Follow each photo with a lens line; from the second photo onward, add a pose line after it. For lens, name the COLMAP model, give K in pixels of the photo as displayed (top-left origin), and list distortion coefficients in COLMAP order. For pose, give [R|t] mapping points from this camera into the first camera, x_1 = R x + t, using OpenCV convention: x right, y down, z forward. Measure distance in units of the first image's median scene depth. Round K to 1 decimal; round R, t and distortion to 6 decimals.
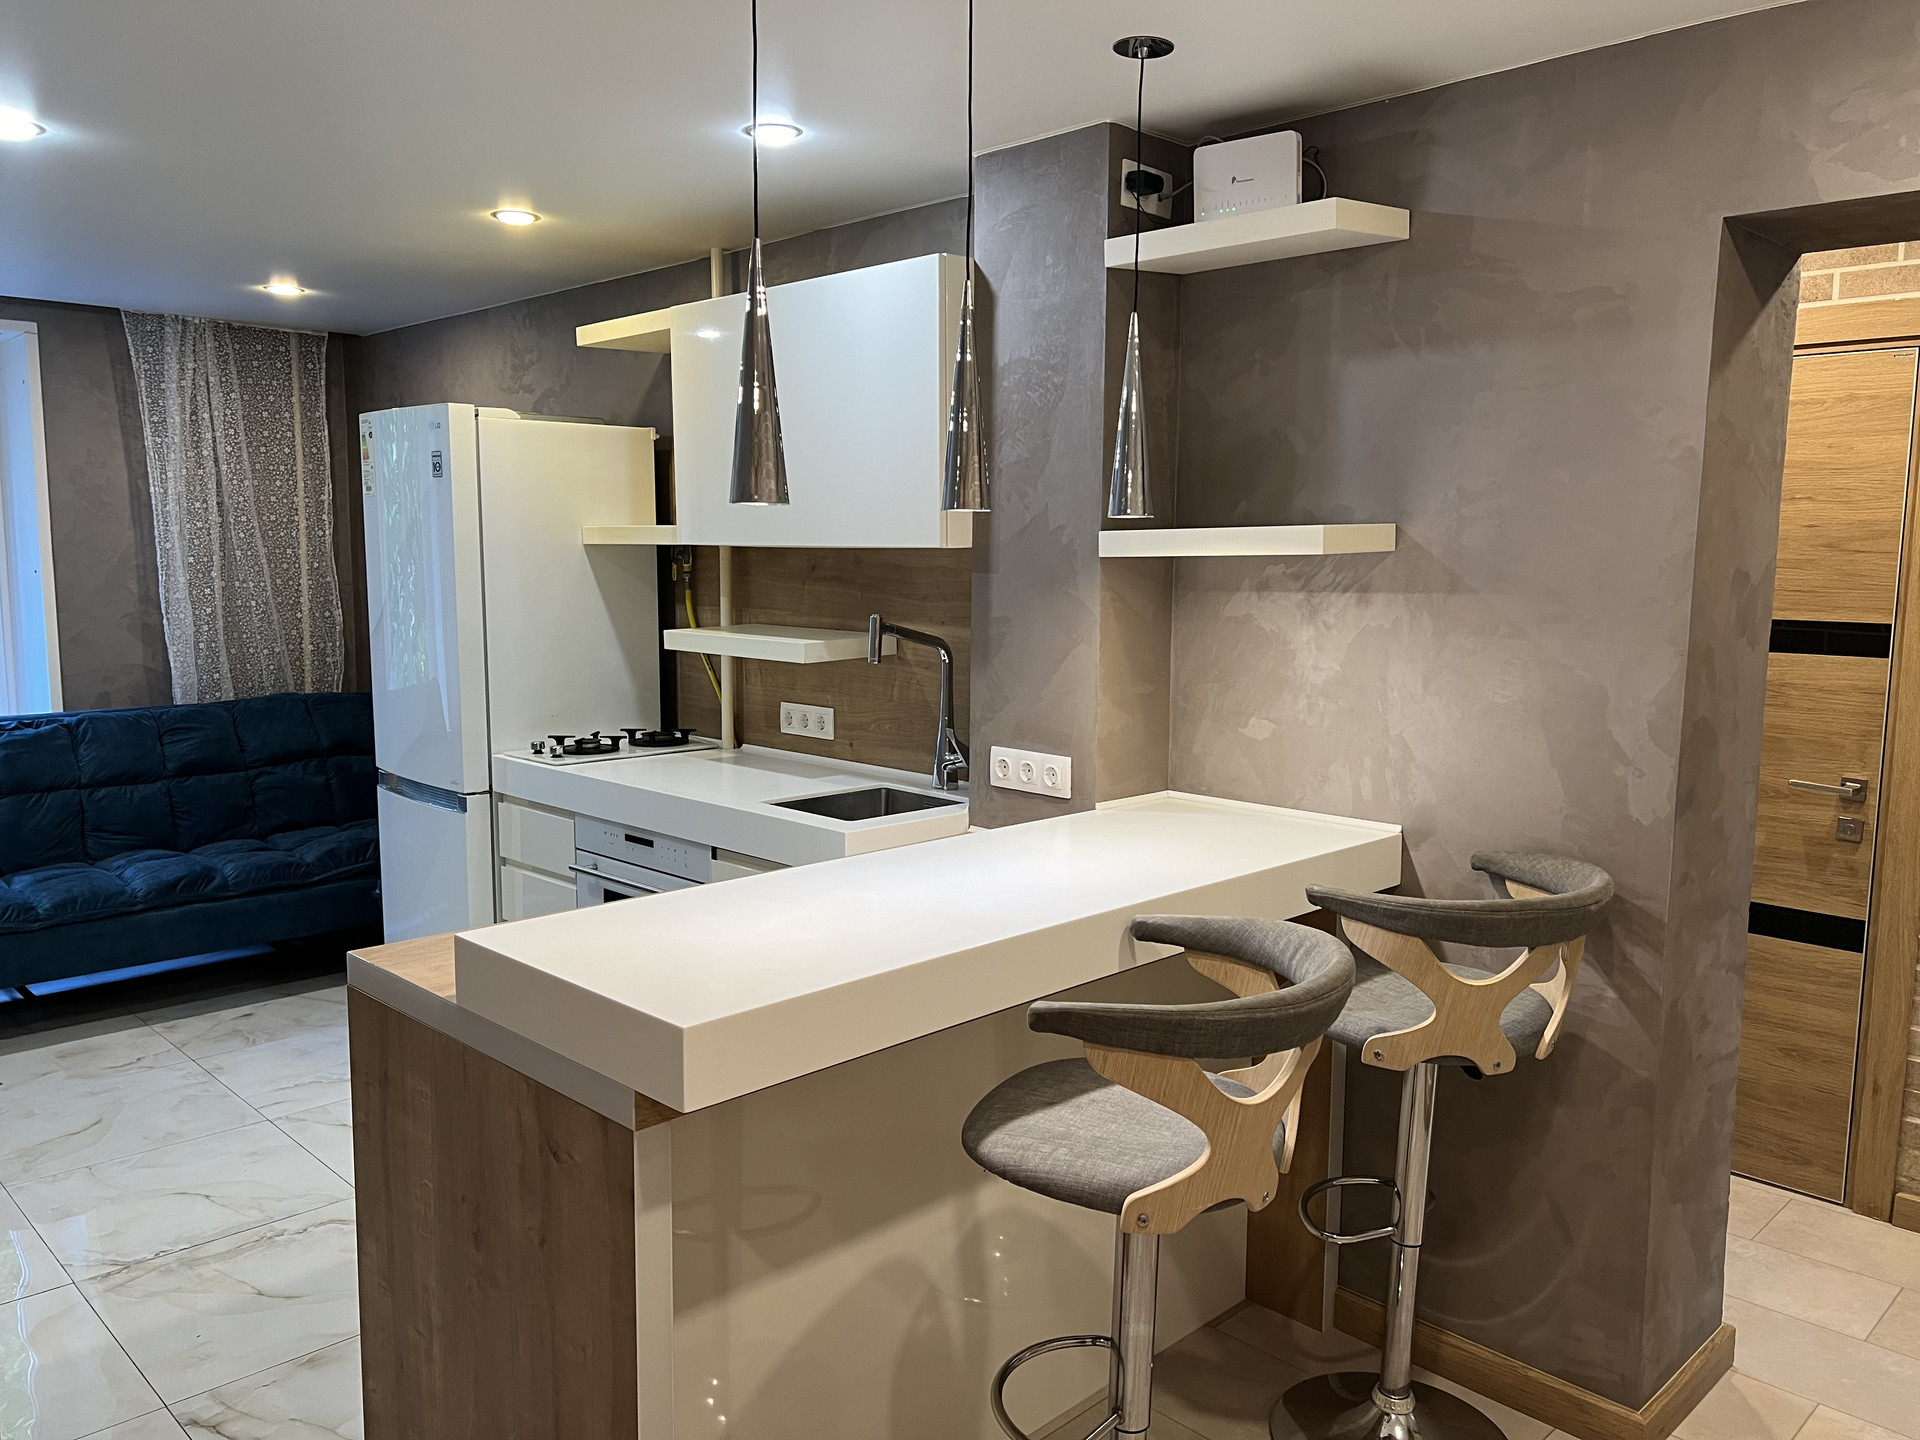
lens RADIAL K [[1439.0, 0, 962.5], [0, 1439.0, 728.0], [0, 0, 1]] dist [0.067331, -0.082480]
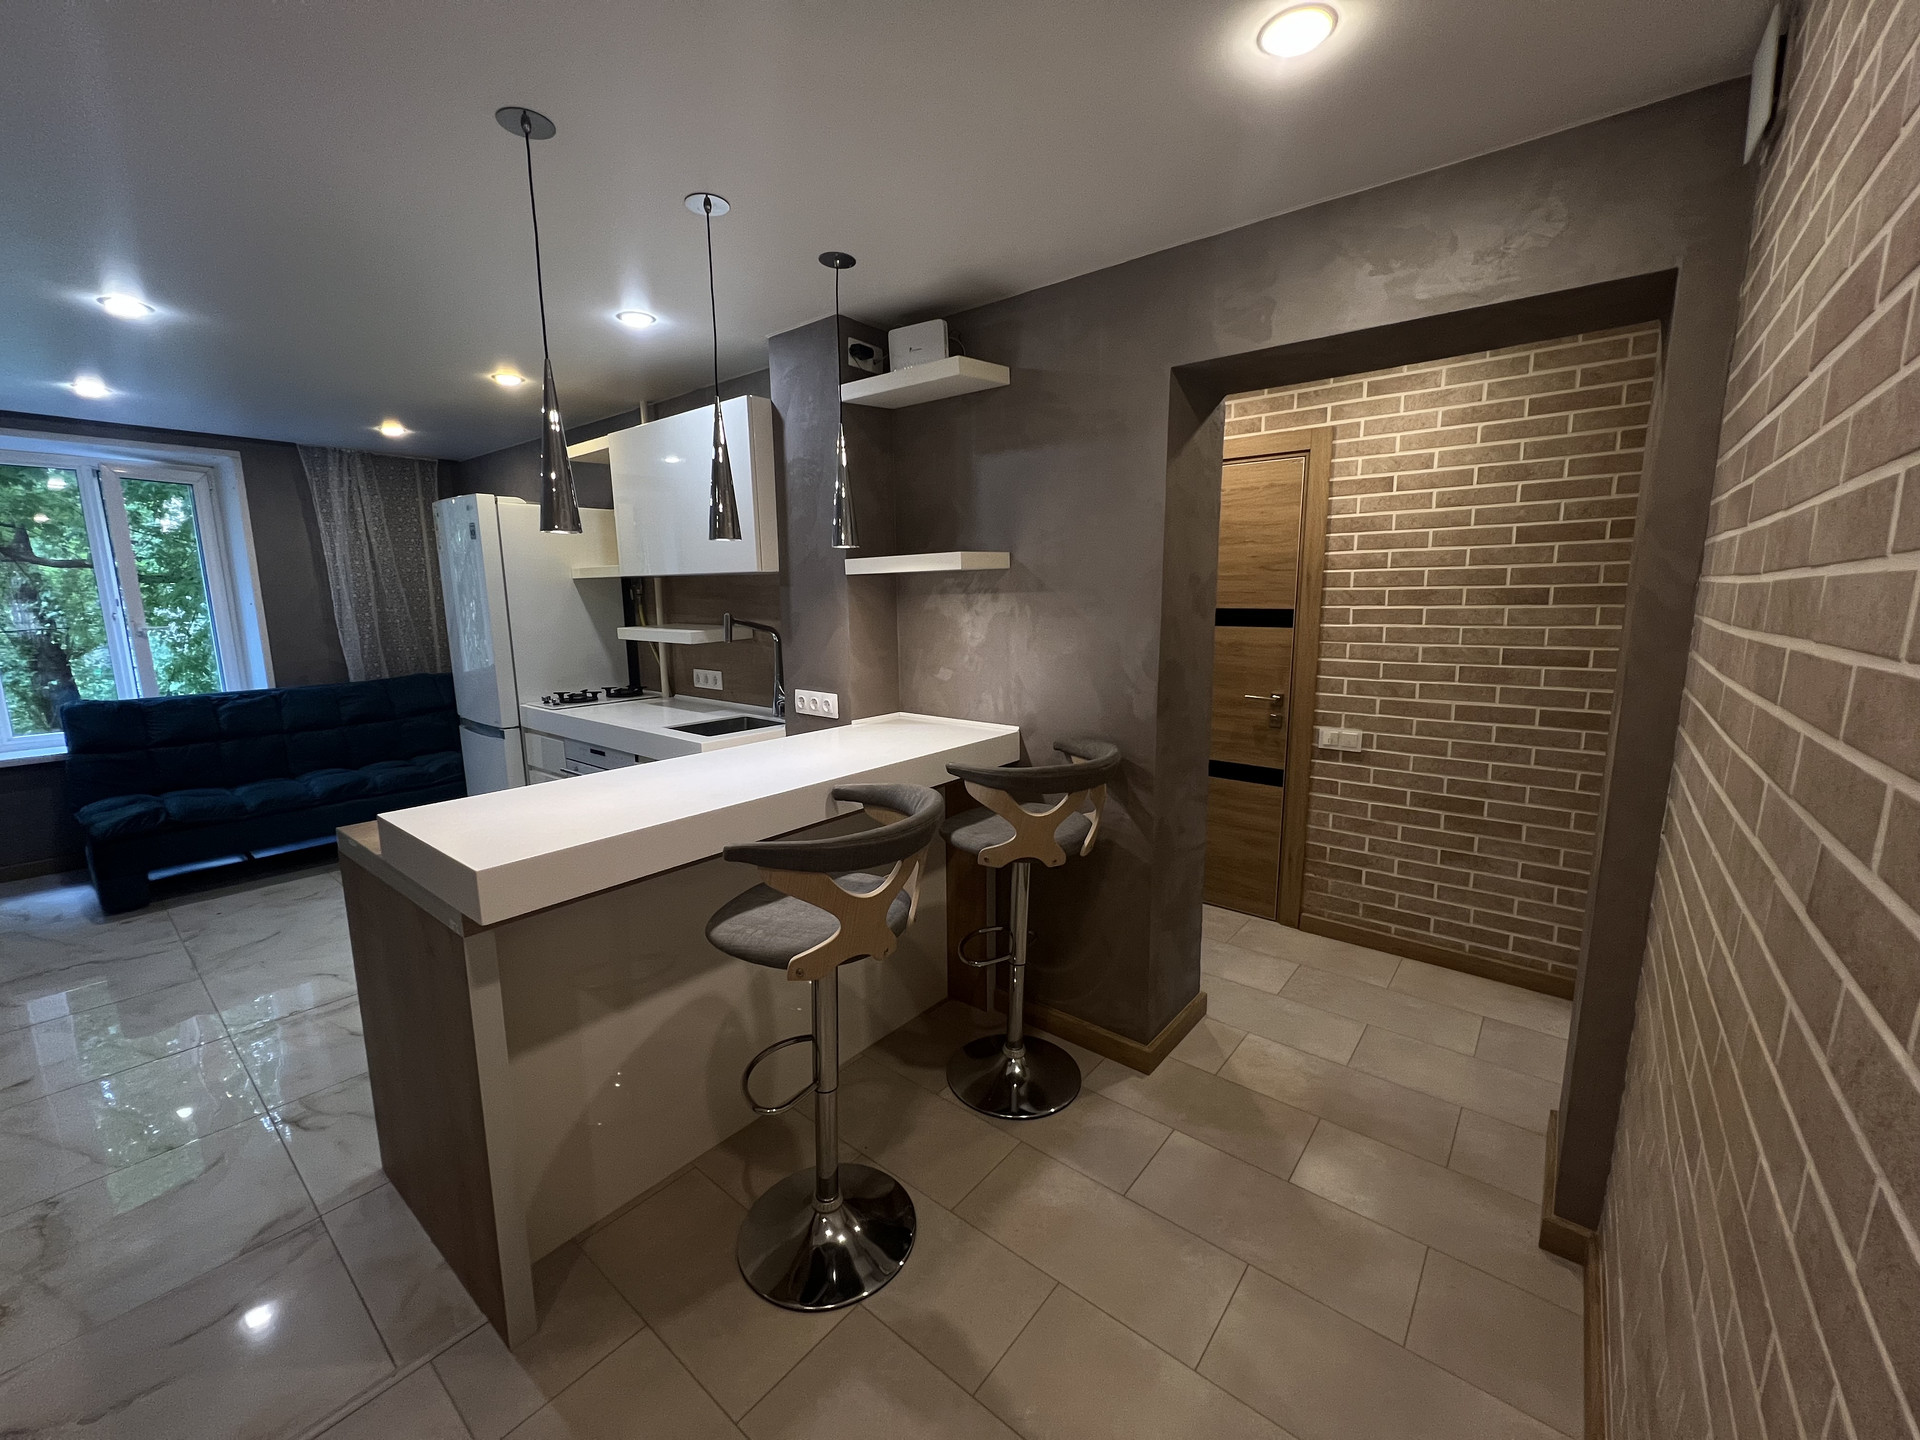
lens RADIAL K [[767.1, 0, 959.3], [0, 767.1, 716.2], [0, 0, 1]] dist [0.000549, -0.000046]
pose [[0.994239, -0.032771, 0.102053, 0.127129], [0.028775, 0.998770, 0.040386, 0.014234], [-0.103251, -0.037217, 0.993959, 0.082171]]
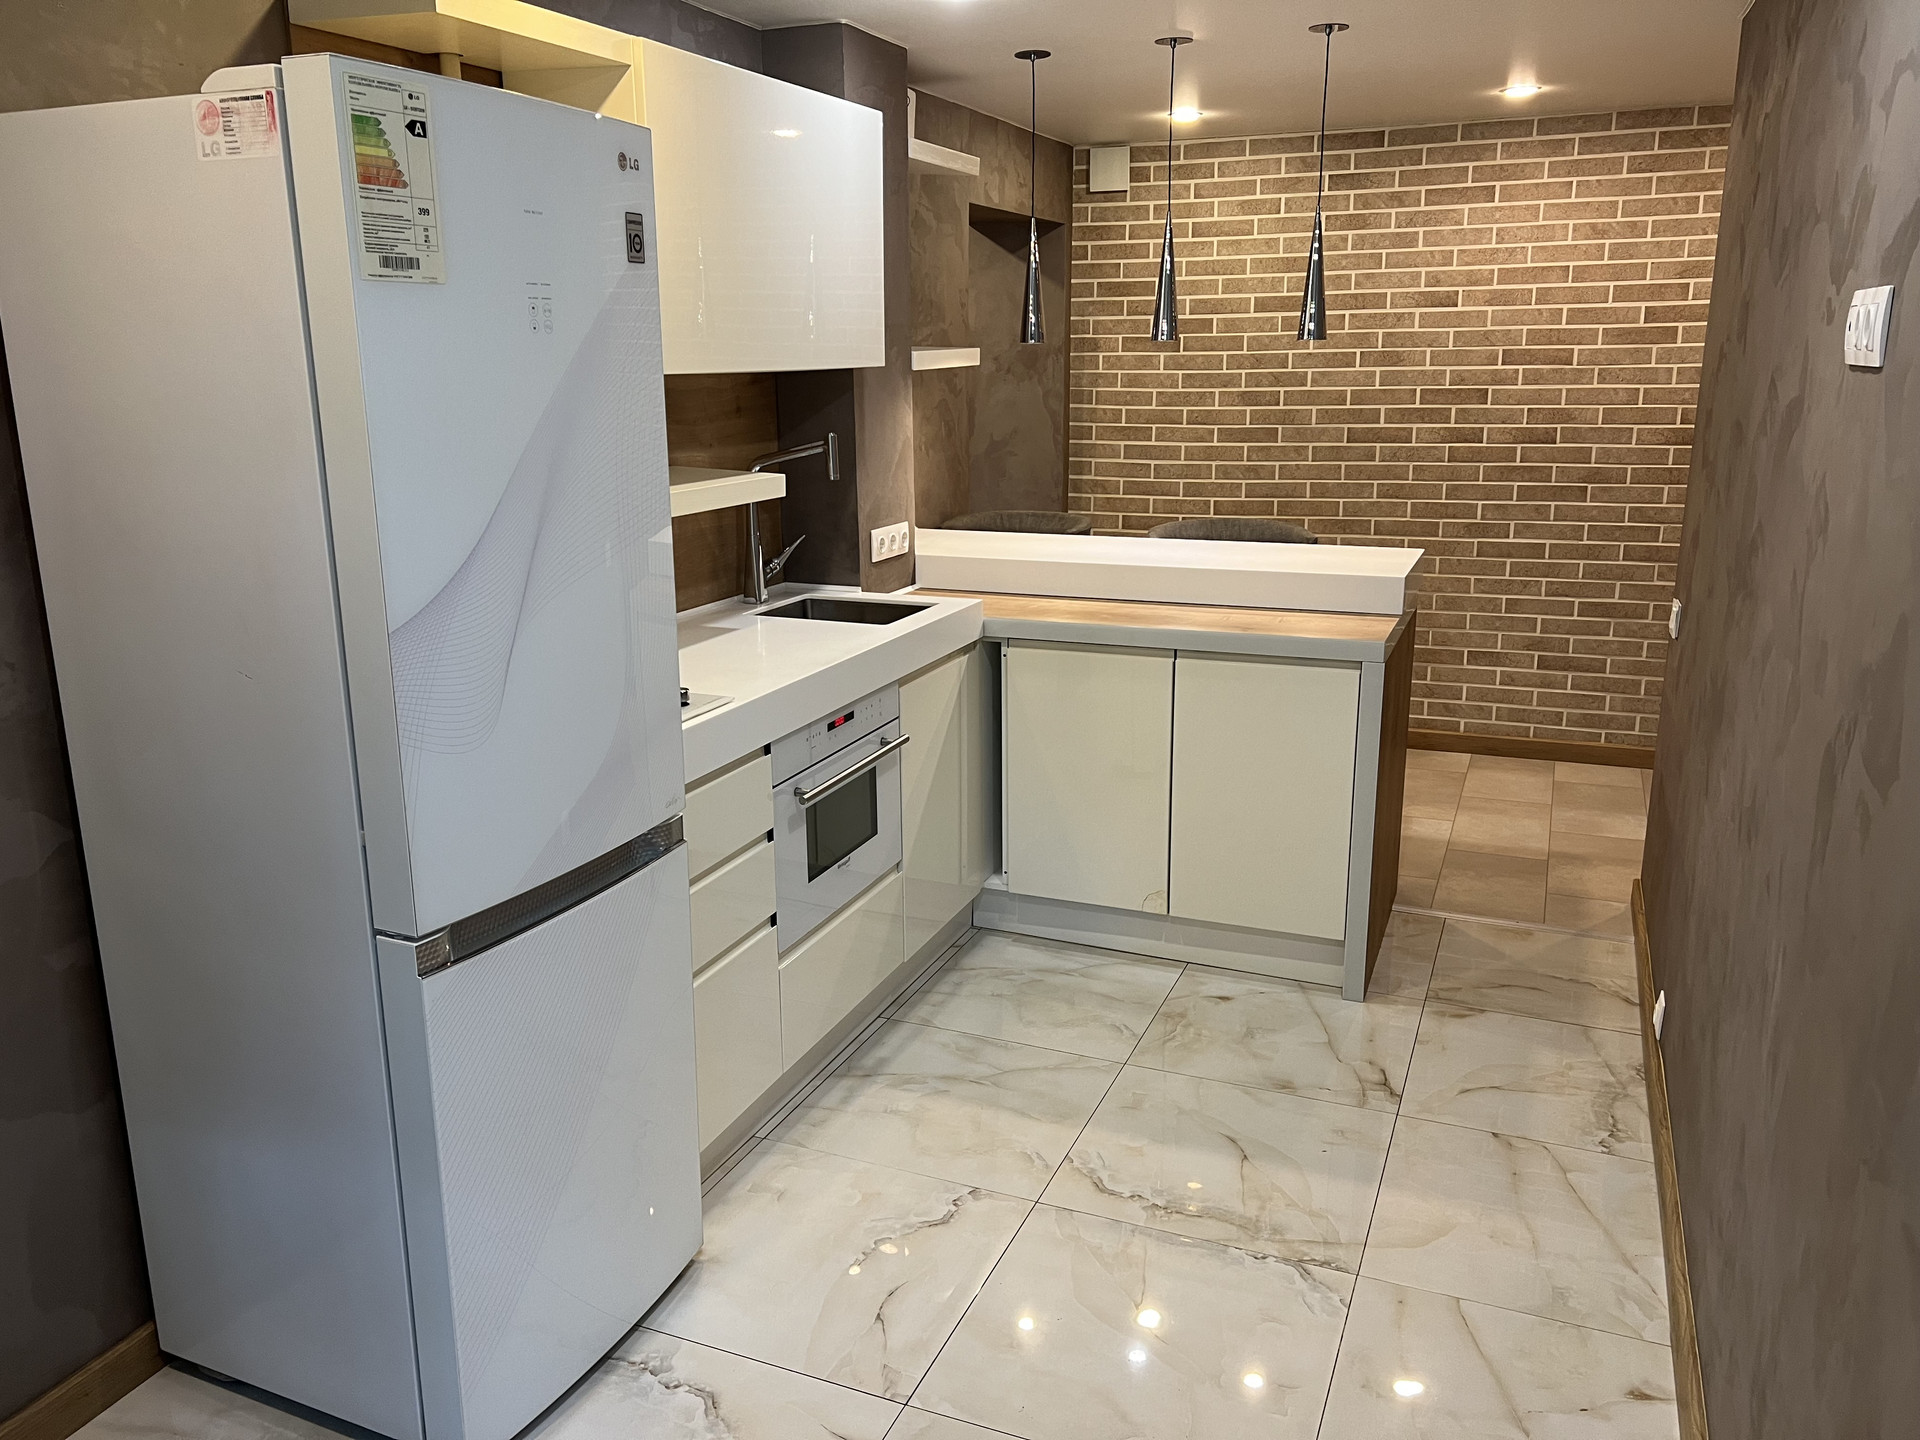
lens RADIAL K [[1439.0, 0, 962.5], [0, 1439.0, 728.0], [0, 0, 1]] dist [0.067331, -0.082480]
pose [[-0.382996, -0.244620, 0.890772, -1.235922], [0.117058, 0.943674, 0.309477, -0.215684], [-0.916303, 0.222800, -0.332789, 1.467512]]
